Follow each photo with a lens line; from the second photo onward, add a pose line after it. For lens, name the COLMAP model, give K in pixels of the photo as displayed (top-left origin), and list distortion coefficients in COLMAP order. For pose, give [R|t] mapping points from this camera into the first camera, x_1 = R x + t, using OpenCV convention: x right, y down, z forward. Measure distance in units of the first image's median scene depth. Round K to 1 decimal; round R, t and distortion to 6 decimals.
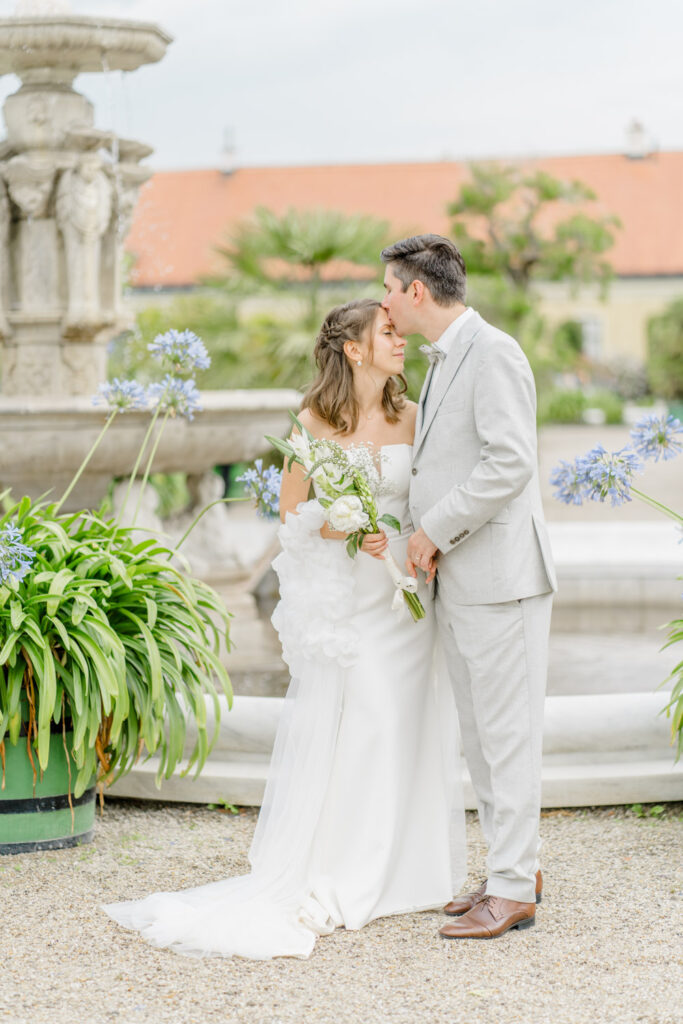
lens RADIAL K [[2430.0, 0, 341.5], [0, 2430.0, 512.0], [0, 0, 1]] dist [0.075633, -0.109561]
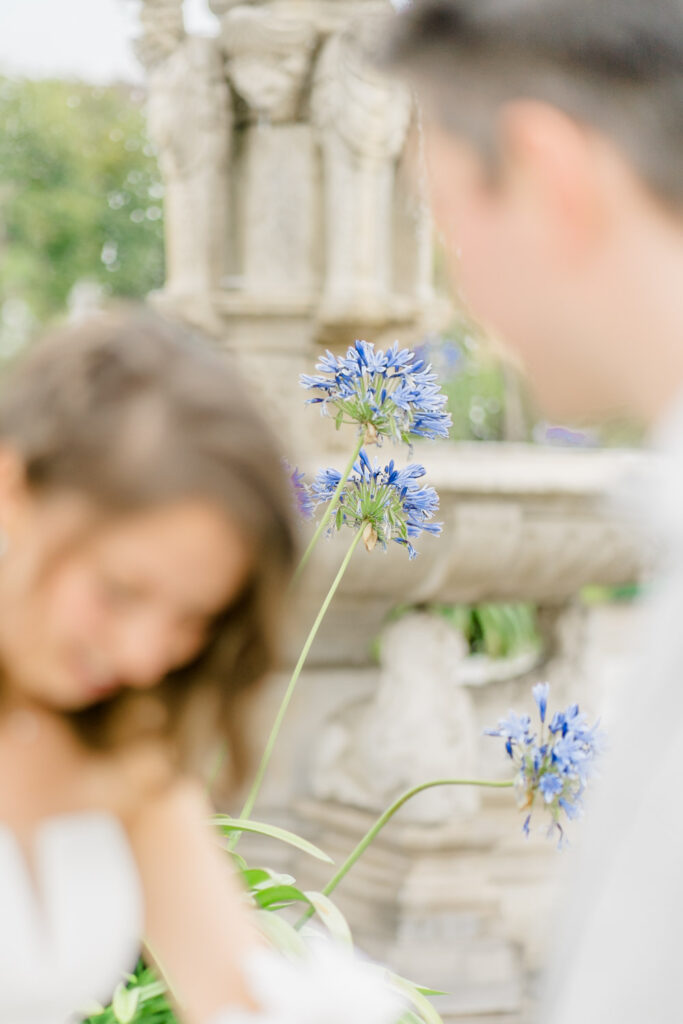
lens RADIAL K [[3148.2, 0, 341.5], [0, 3148.2, 512.0], [0, 0, 1]] dist [-0.042463, -0.215636]
pose [[0.985861, 0.046991, -0.160842, 0.006182], [-0.049836, 0.998663, -0.013703, -0.024921], [0.159983, 0.021525, 0.986885, 0.312529]]
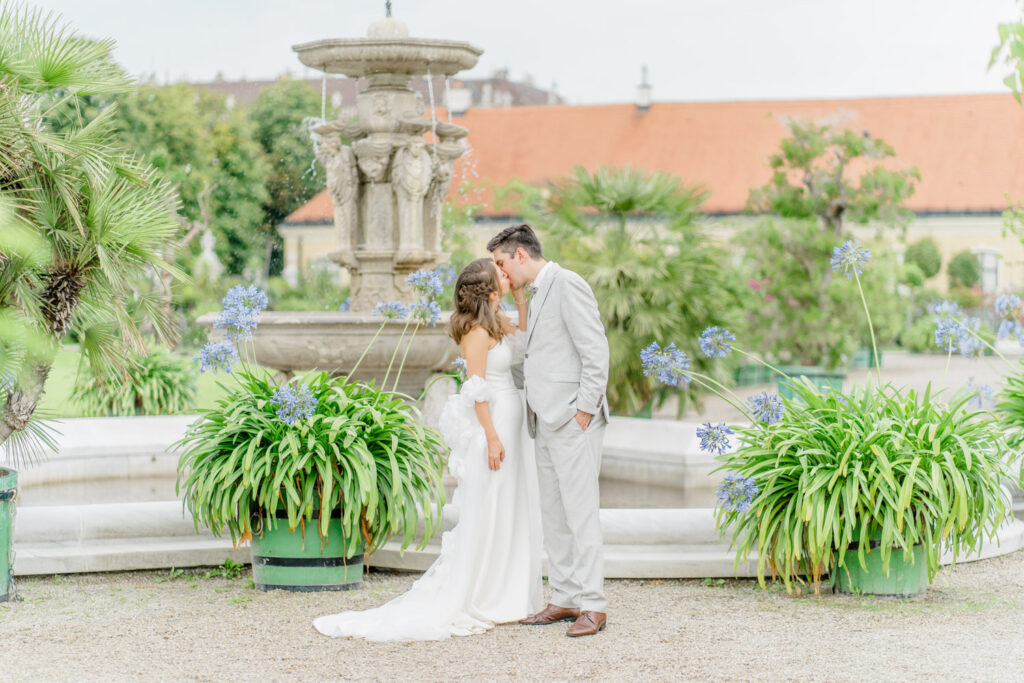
lens RADIAL K [[2430.0, 0, 512.0], [0, 2430.0, 341.5], [0, 0, 1]] dist [0.075633, -0.109561]
pose [[0.993857, 0.019522, -0.108939, 0.101928], [-0.023801, 0.998990, -0.038118, 0.019506], [0.108085, 0.040477, 0.993317, -0.352239]]
